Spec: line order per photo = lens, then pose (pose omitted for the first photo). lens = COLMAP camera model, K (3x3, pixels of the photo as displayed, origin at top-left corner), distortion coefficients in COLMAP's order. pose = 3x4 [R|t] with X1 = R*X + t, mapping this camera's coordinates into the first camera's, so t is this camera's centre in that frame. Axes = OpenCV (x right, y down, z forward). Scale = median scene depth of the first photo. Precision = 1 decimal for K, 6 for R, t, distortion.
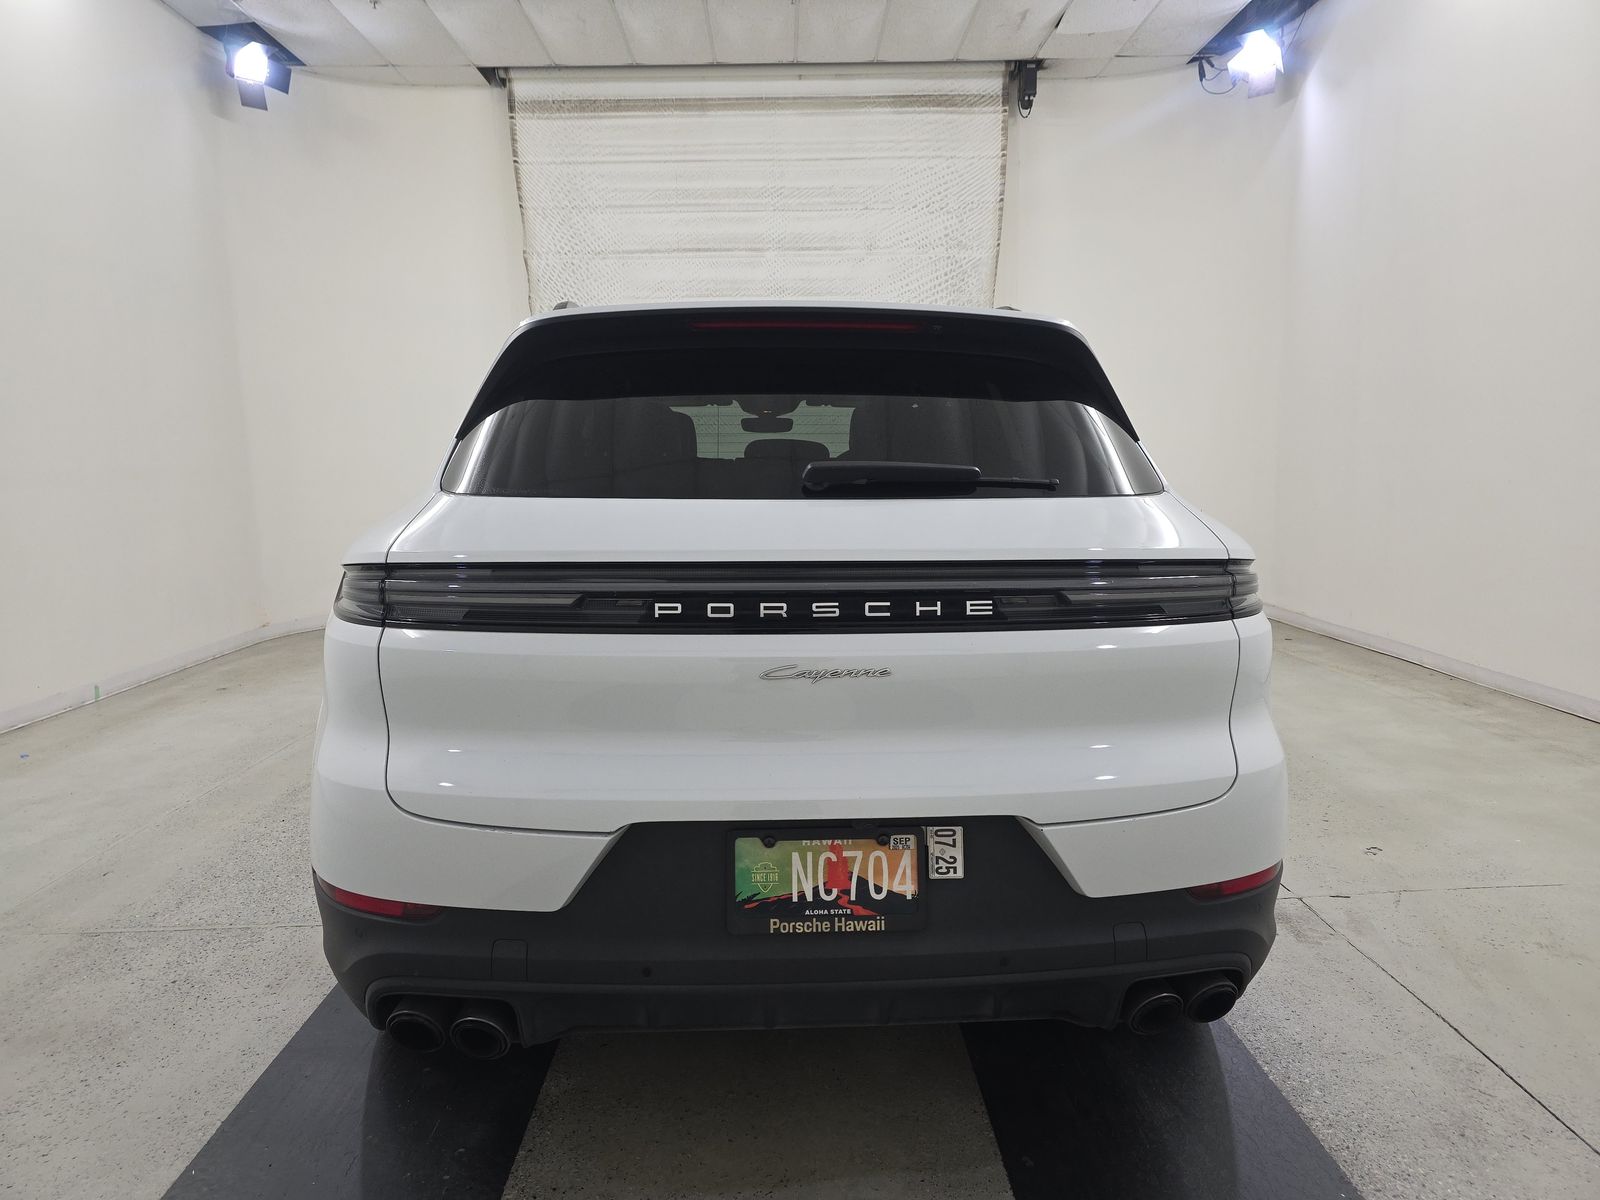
lens RADIAL K [[1058.5, 0, 806.0], [0, 1058.5, 588.7], [0, 0, 1]] dist [0.062899, -0.036328]
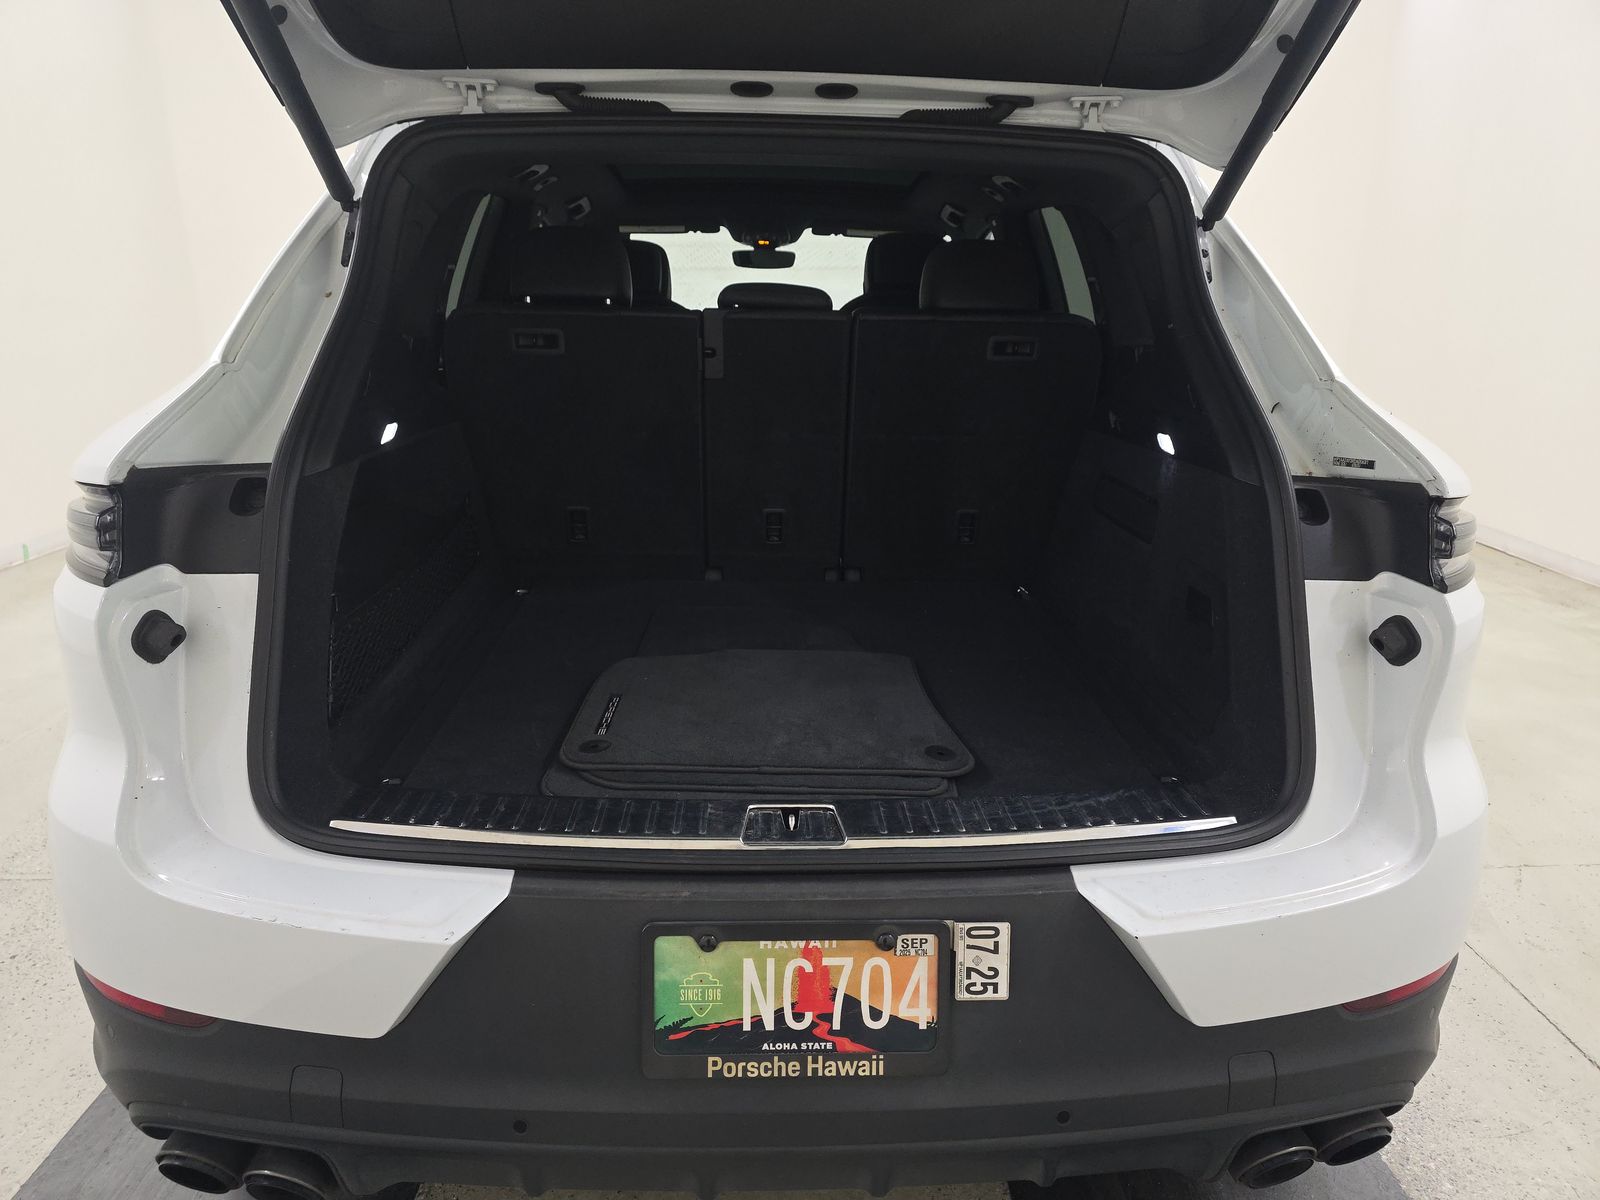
lens RADIAL K [[1105.3, 0, 800.0], [0, 1105.3, 600.0], [0, 0, 1]] dist [0.016754, -0.003303]
pose [[0.999667, 0.021635, -0.014095, 0.025833], [-0.019314, 0.988810, 0.147926, -0.065848], [0.017137, -0.147605, 0.988898, 0.369176]]
